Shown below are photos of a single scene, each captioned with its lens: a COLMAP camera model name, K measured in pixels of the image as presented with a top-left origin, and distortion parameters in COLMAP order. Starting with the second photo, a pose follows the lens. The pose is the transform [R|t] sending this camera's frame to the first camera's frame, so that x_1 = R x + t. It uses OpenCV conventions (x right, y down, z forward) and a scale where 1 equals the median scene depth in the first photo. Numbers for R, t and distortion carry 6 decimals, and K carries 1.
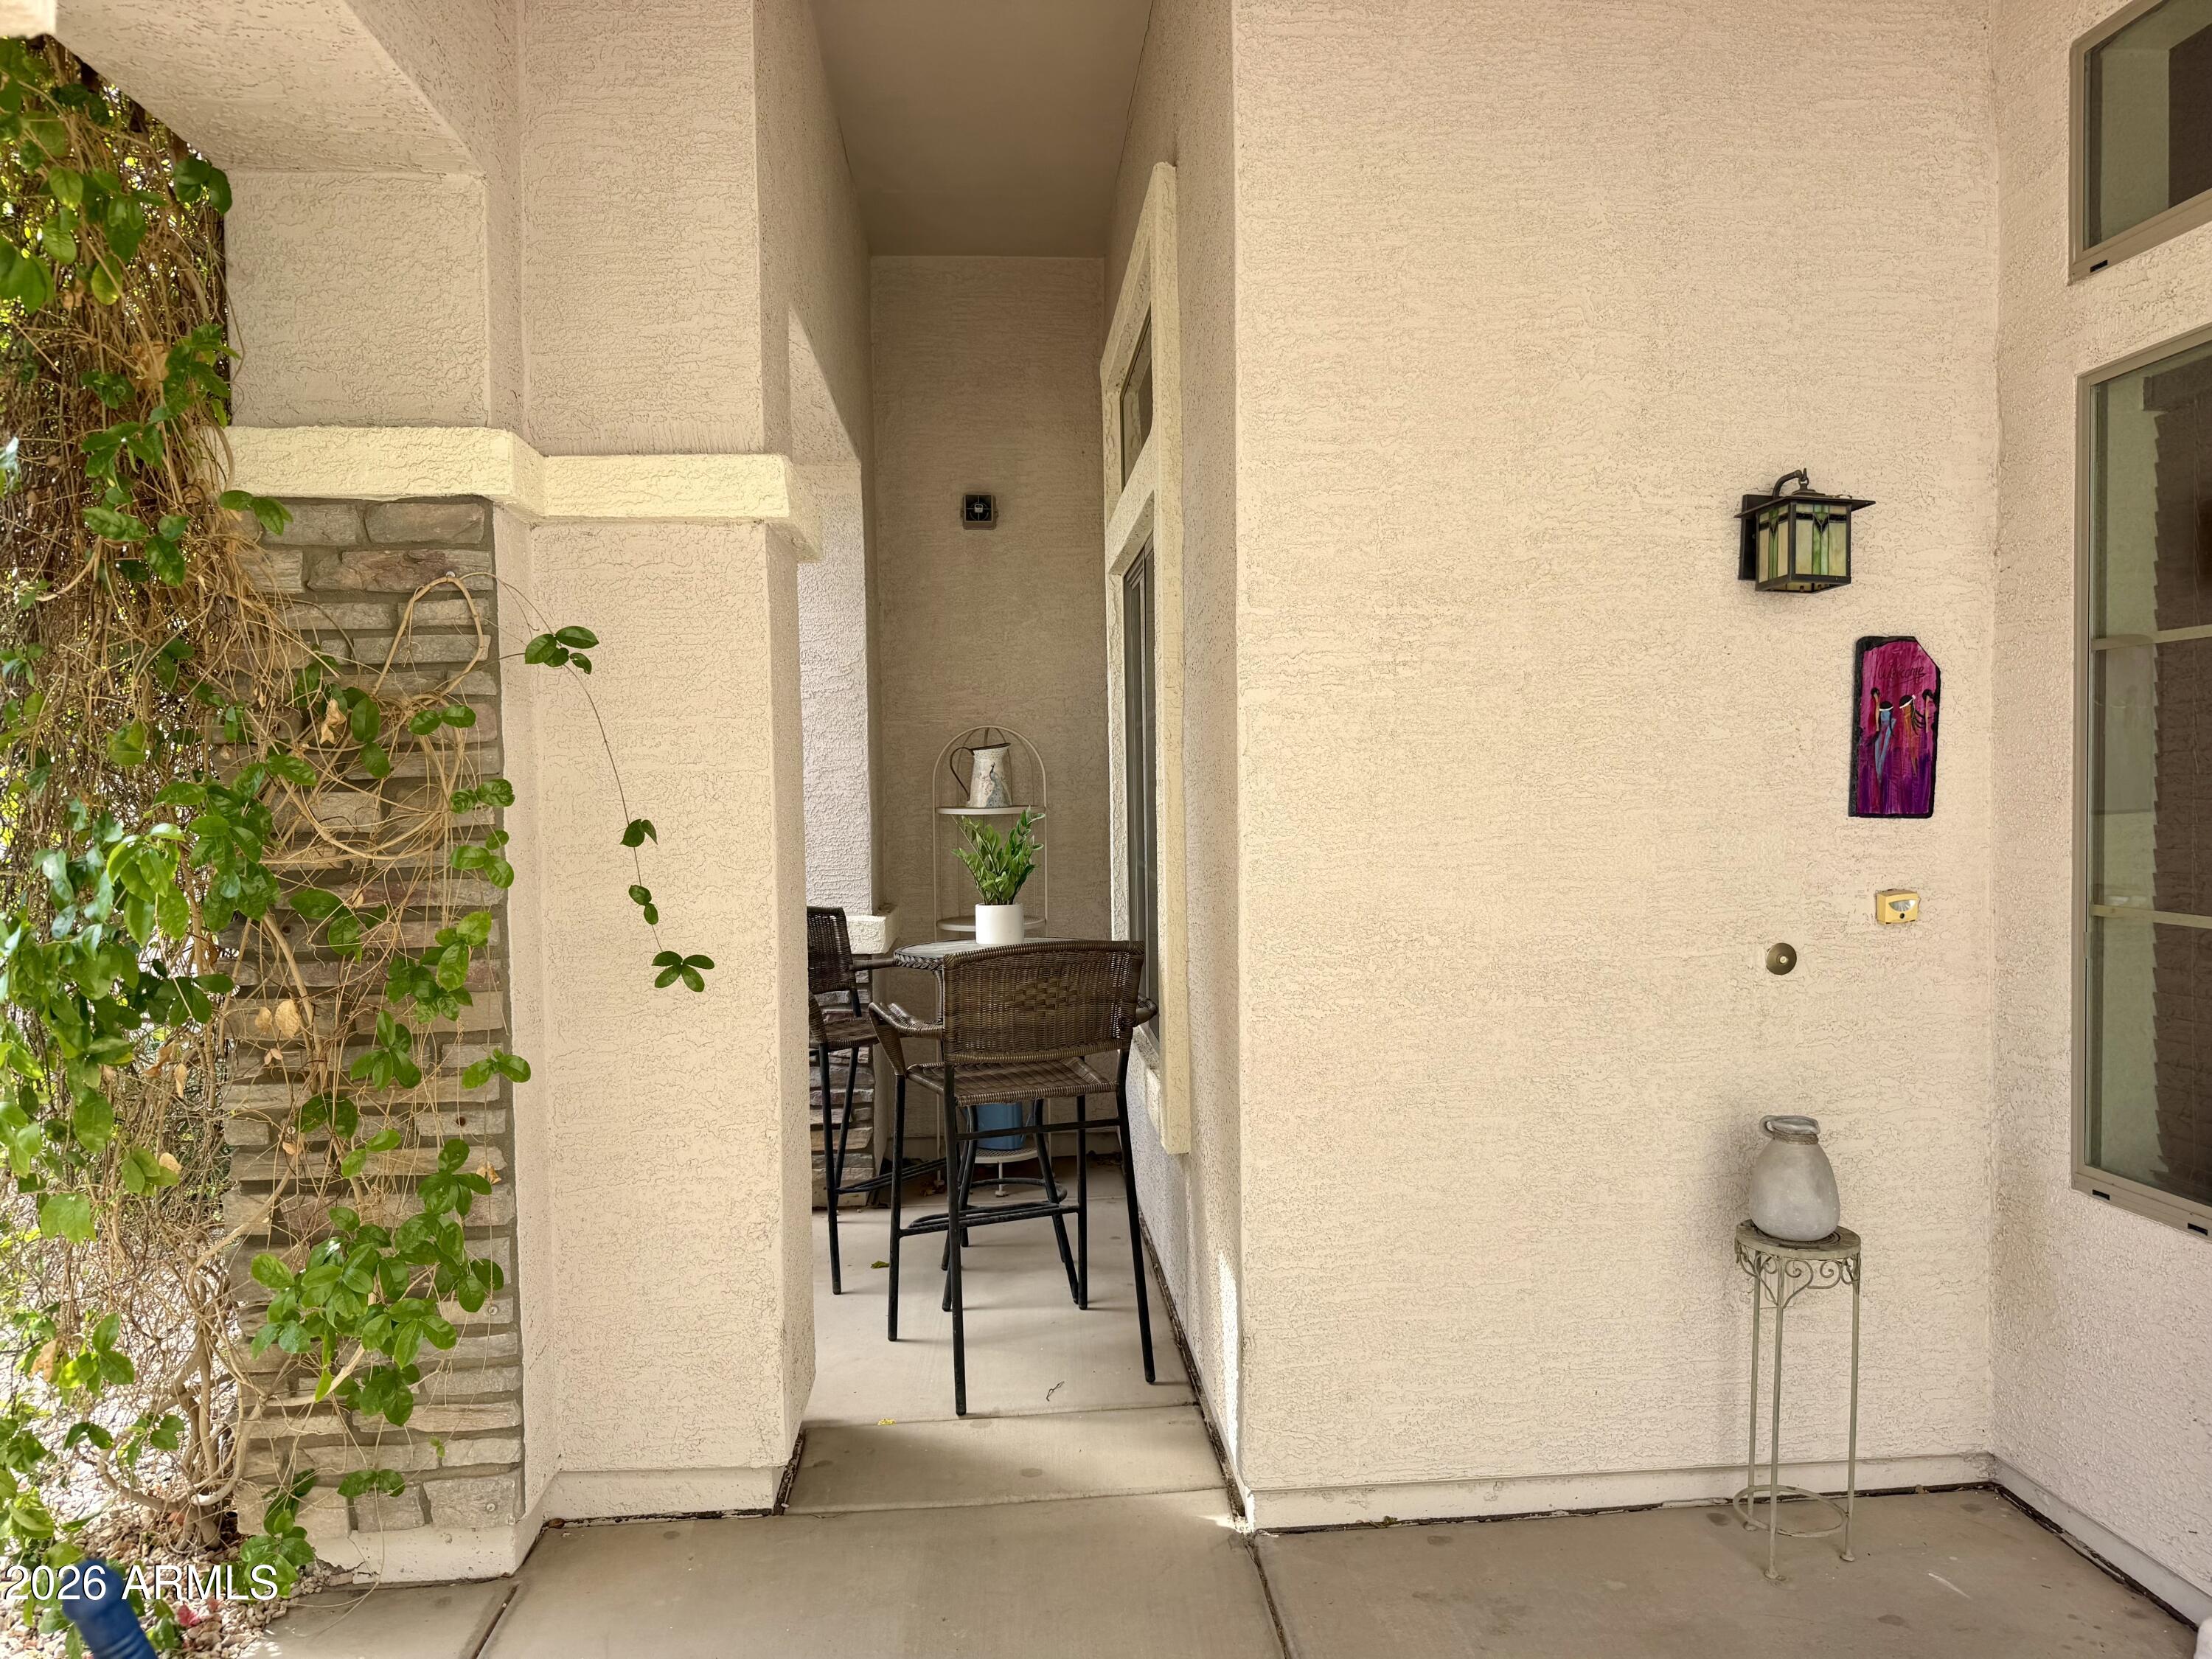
lens RADIAL K [[1546.7, 0, 1106.0], [0, 1546.7, 829.5], [0, 0, 1]] dist [0.112138, -0.001471]
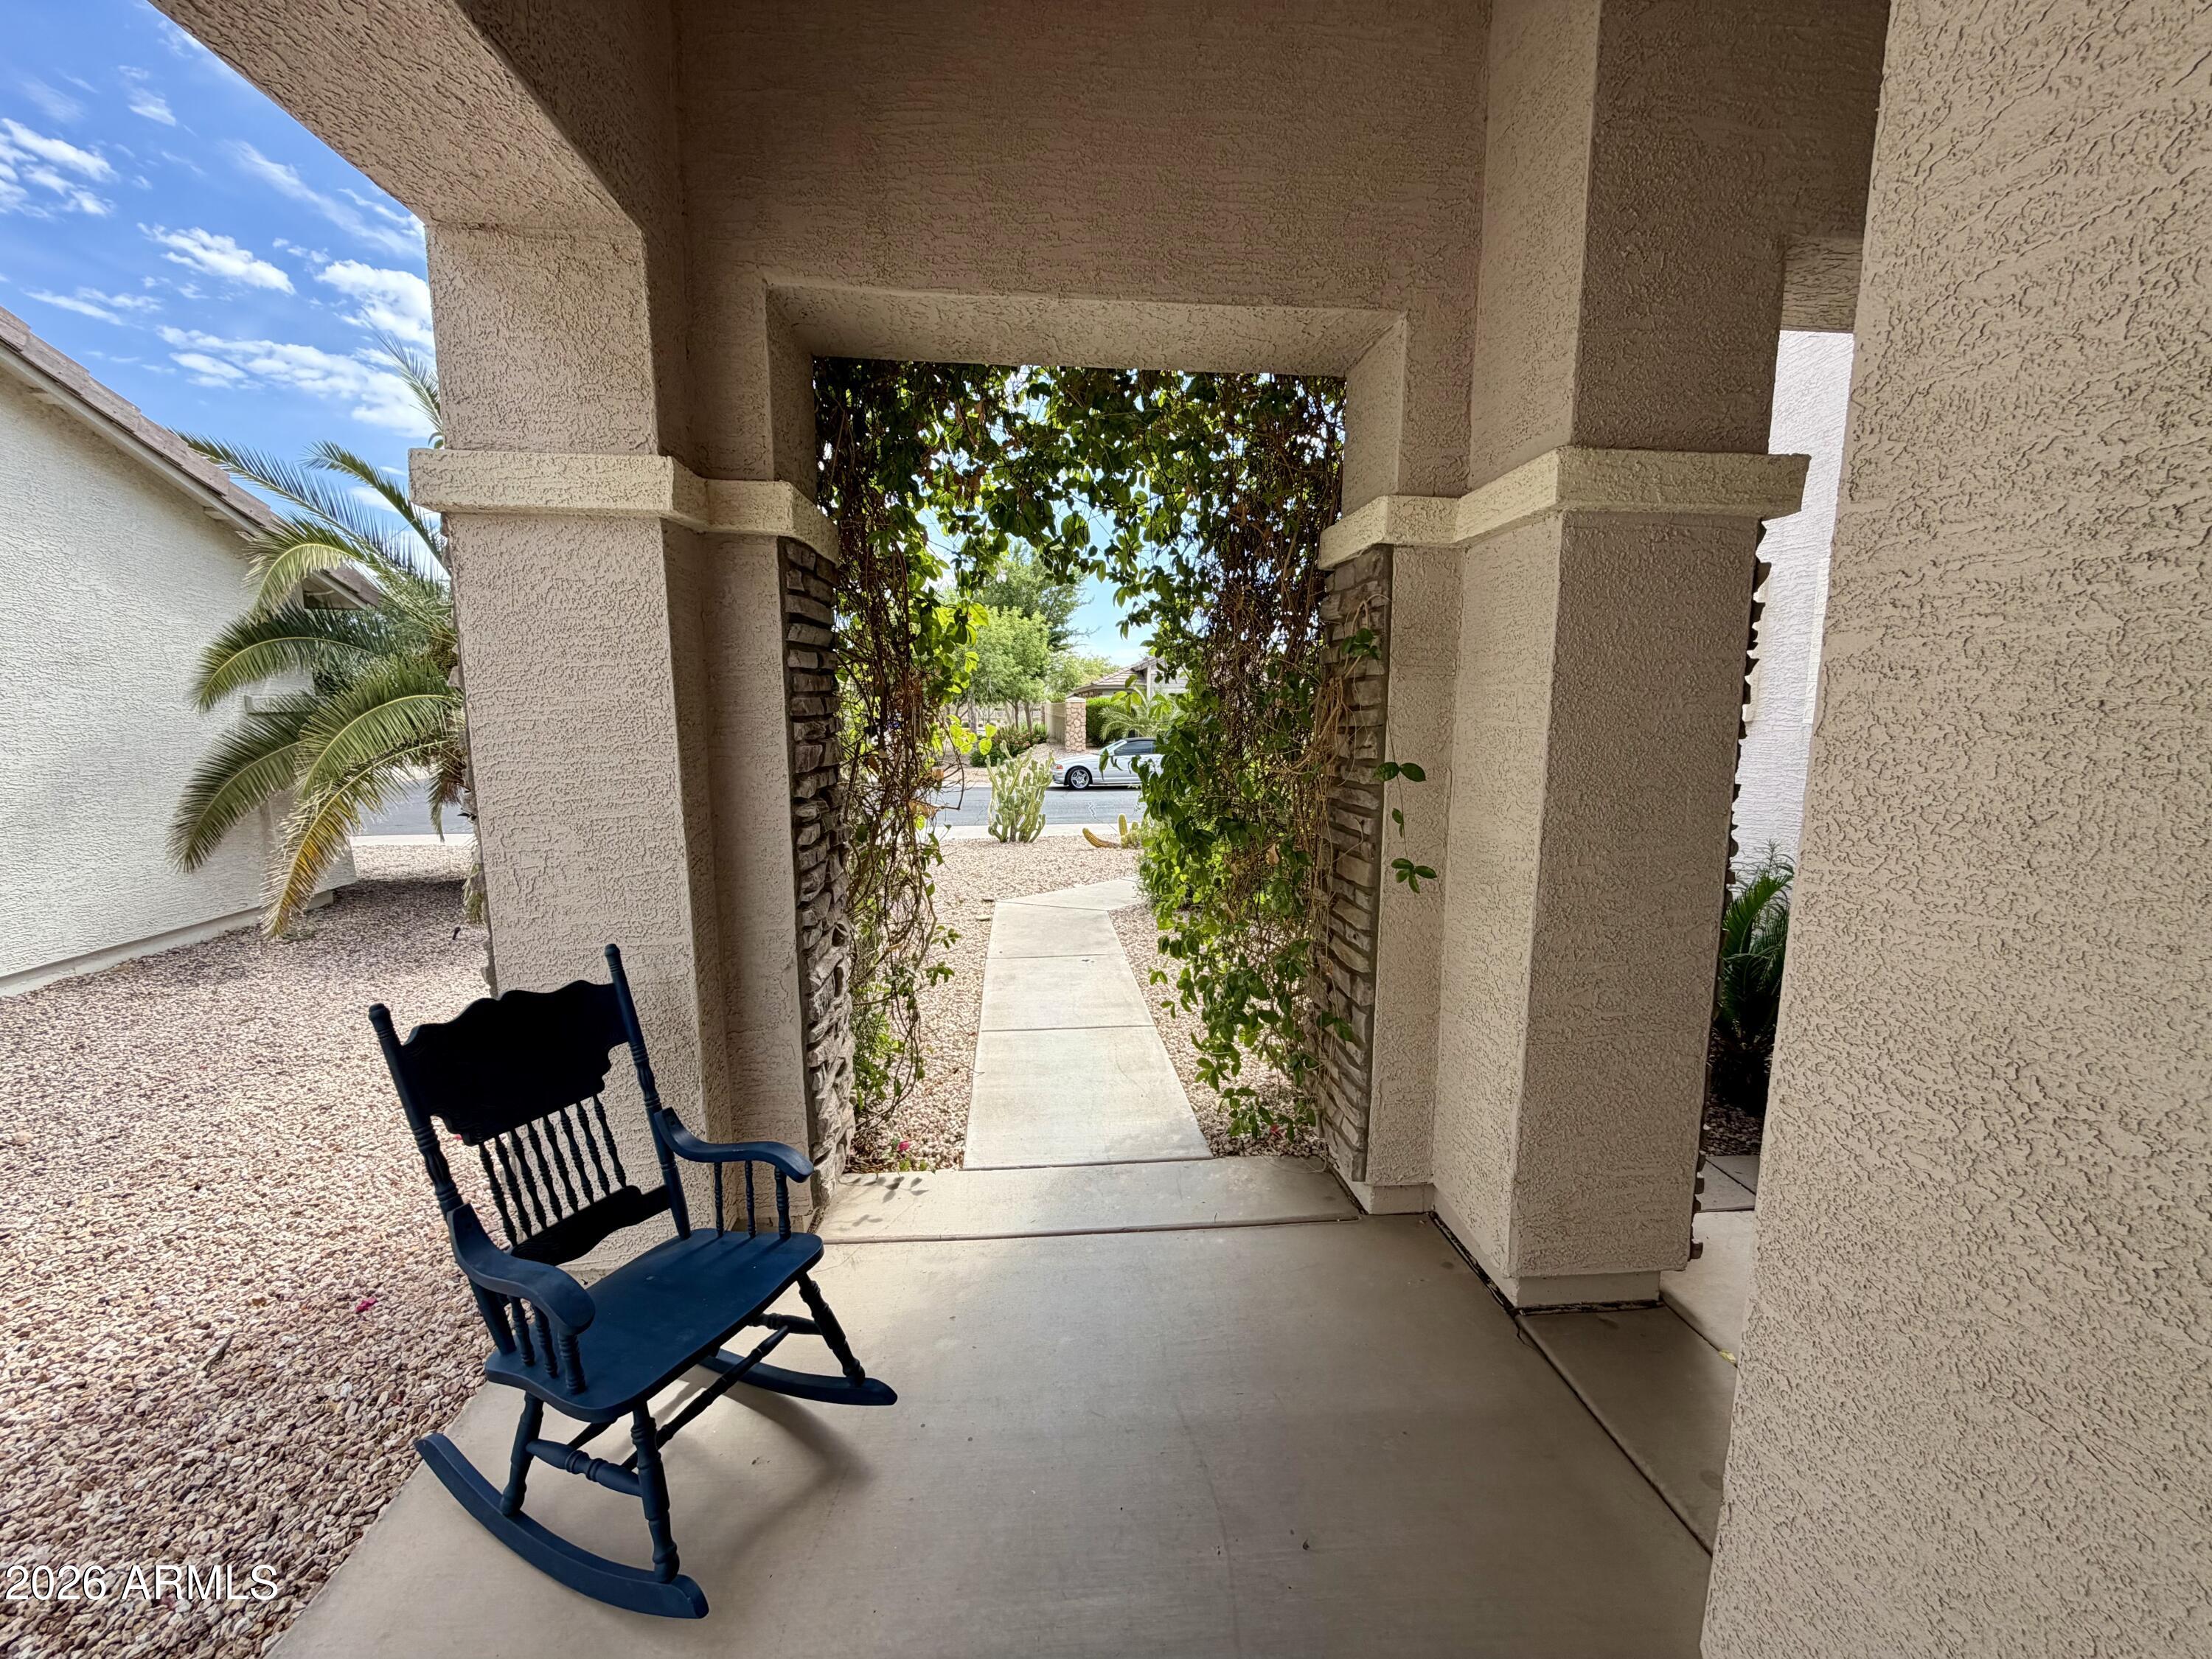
lens RADIAL K [[899.3, 0, 1106.0], [0, 899.3, 829.5], [0, 0, 1]] dist [0.000874, 0.000133]
pose [[0.012637, 0.152577, -0.988211, 0.472023], [-0.030558, 0.987887, 0.152136, -0.057251], [0.999453, 0.028276, 0.017147, 0.683961]]
